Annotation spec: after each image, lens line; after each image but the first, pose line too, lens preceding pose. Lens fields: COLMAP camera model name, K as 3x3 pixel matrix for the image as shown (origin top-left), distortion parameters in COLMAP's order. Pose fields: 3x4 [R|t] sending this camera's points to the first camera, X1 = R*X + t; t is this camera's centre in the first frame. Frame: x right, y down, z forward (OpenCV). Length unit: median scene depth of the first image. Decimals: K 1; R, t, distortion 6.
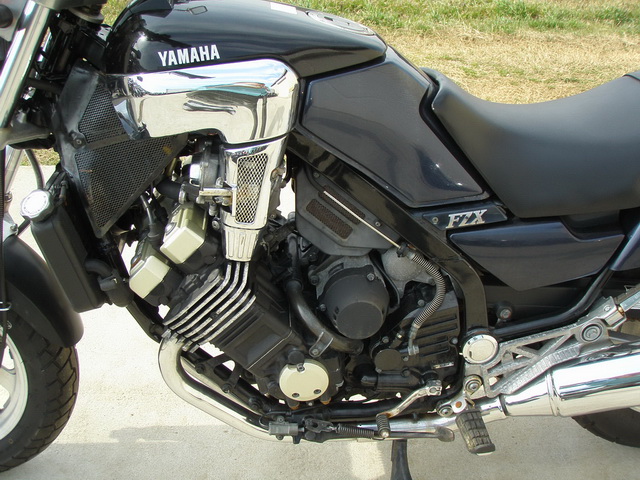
lens RADIAL K [[706.5, 0, 318.6], [0, 706.5, 243.0], [0, 0, 1]] dist [-0.142205, 0.000000]
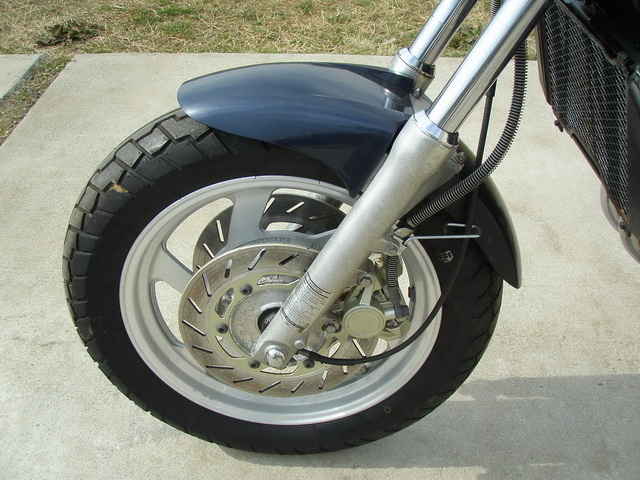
lens RADIAL K [[706.5, 0, 319.6], [0, 706.5, 240.1], [0, 0, 1]] dist [-0.142205, 0.000000]
pose [[0.998982, 0.018327, -0.041222, -0.603778], [-0.012977, 0.991883, 0.126490, 0.016703], [0.043205, -0.125826, 0.991111, 0.325370]]
